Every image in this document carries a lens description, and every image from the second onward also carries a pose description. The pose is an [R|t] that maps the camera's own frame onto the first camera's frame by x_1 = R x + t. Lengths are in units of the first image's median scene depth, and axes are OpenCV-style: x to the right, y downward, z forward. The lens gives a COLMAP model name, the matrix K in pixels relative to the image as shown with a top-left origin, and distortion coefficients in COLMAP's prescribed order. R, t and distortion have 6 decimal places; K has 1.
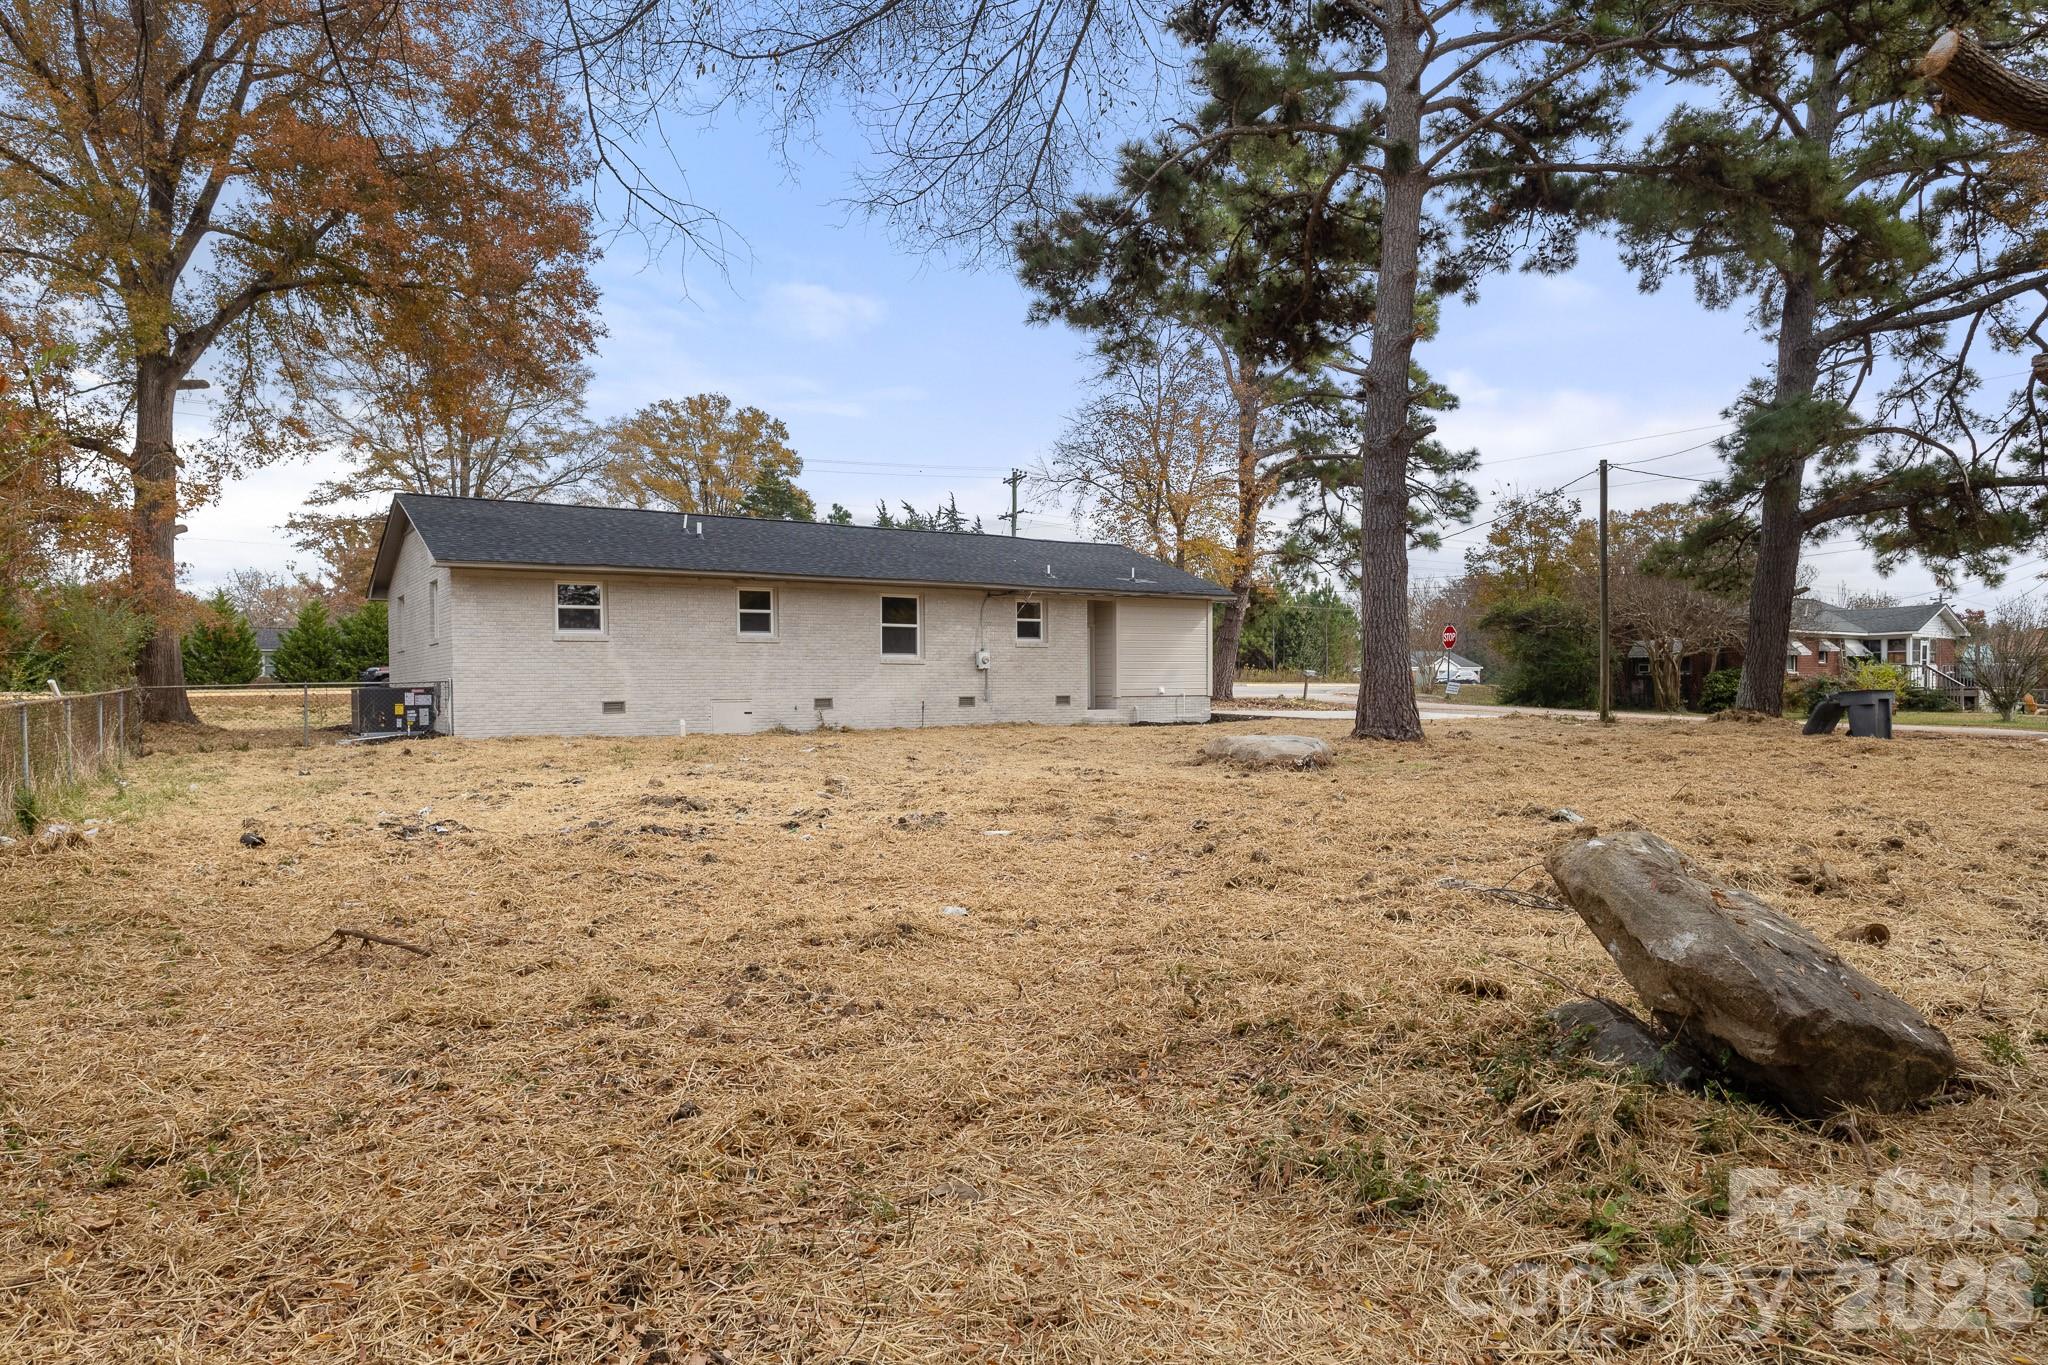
lens RADIAL K [[1263.5, 0, 1024.0], [0, 1263.5, 682.5], [0, 0, 1]] dist [0.000030, 0.000828]
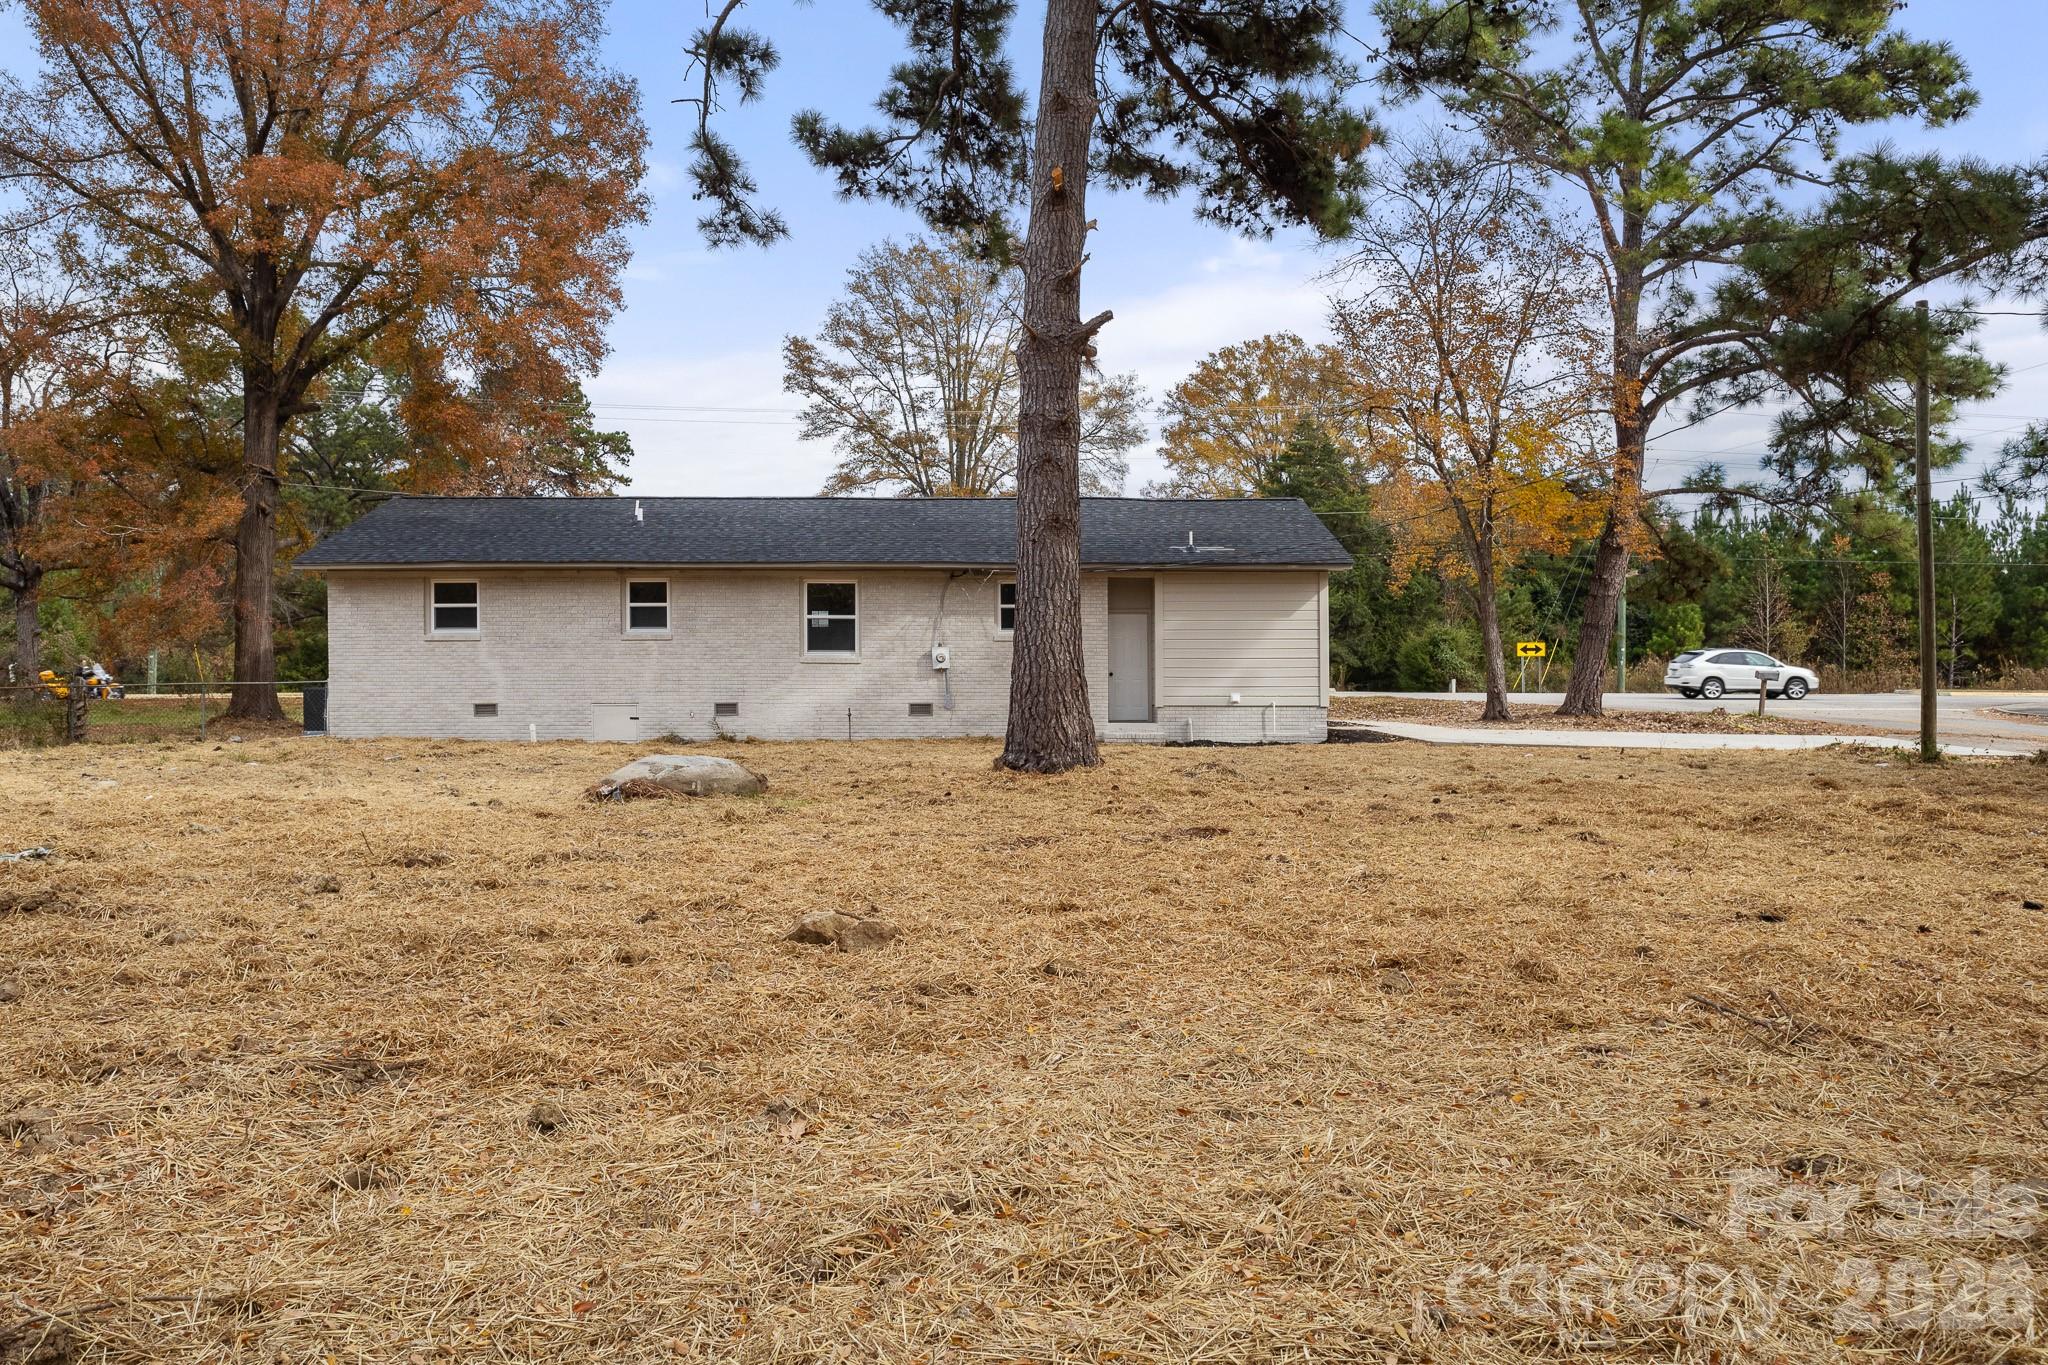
lens RADIAL K [[1552.7, 0, 1024.3], [0, 1552.7, 723.5], [0, 0, 1]] dist [0.003984, 0.000085]
pose [[0.832664, 0.017968, -0.553487, 0.601995], [-0.004820, 0.999671, 0.025201, -0.001427], [0.553758, -0.018316, 0.832476, 0.224999]]
